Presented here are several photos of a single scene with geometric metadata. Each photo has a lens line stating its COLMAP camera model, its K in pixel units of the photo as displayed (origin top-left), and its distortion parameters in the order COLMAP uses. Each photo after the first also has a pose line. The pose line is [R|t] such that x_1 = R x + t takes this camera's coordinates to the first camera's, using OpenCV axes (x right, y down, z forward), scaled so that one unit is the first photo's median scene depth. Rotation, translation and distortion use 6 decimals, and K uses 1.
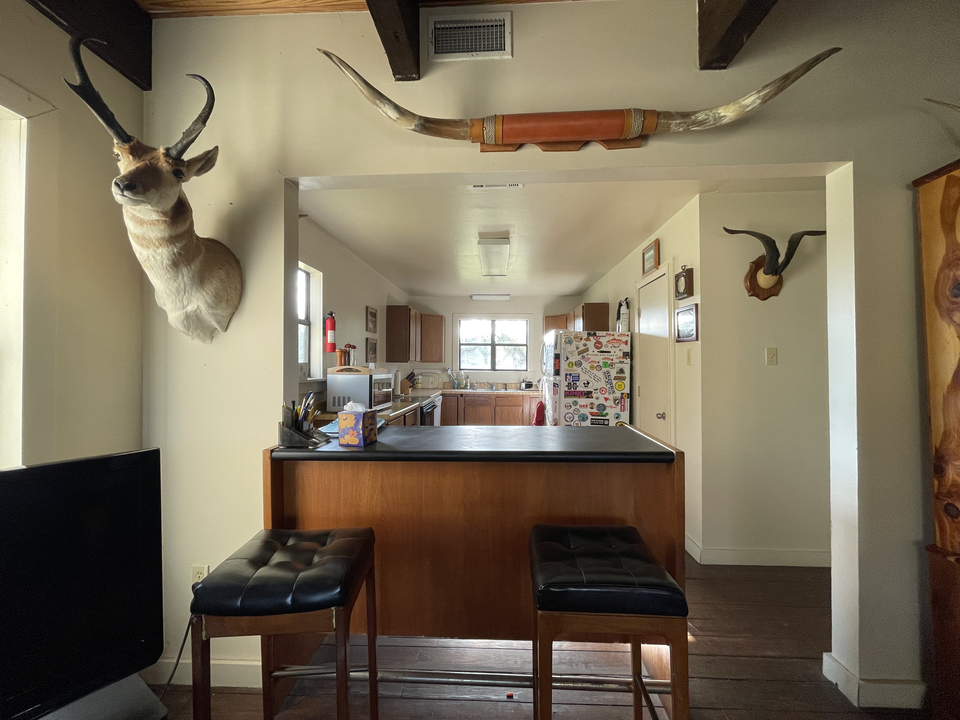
lens RADIAL K [[388.1, 0, 478.5], [0, 388.1, 362.3], [0, 0, 1]] dist [-0.004429, 0.001169]
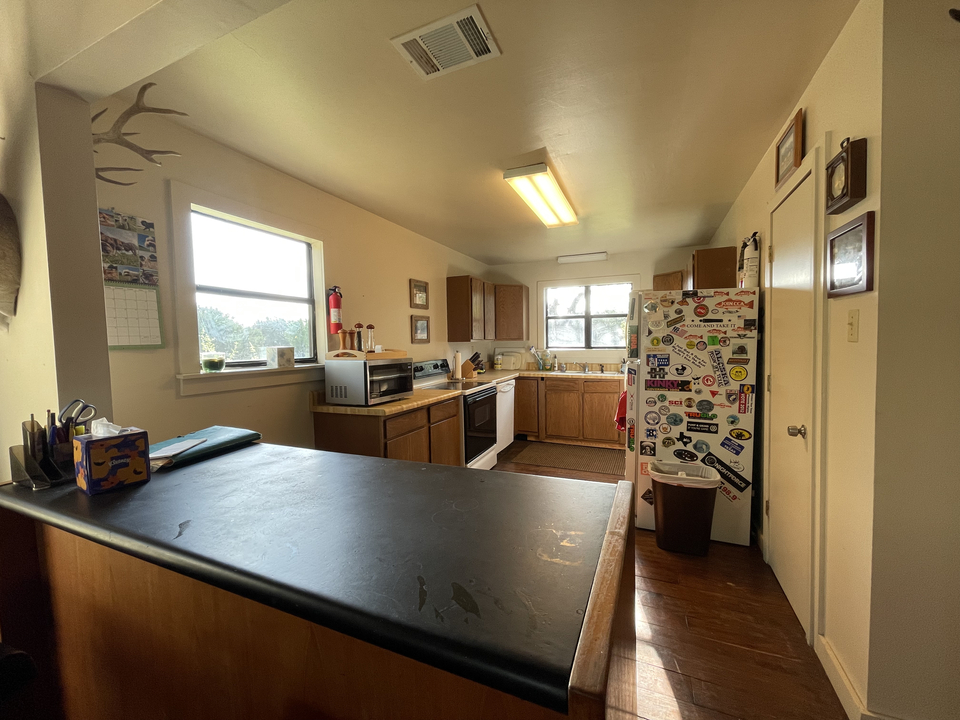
lens RADIAL K [[388.1, 0, 483.1], [0, 388.1, 363.4], [0, 0, 1]] dist [-0.004429, 0.001169]
pose [[0.936971, -0.001144, -0.349406, 0.192457], [0.024304, 0.997786, 0.061909, -0.005211], [0.348562, -0.066498, 0.934924, 0.257850]]
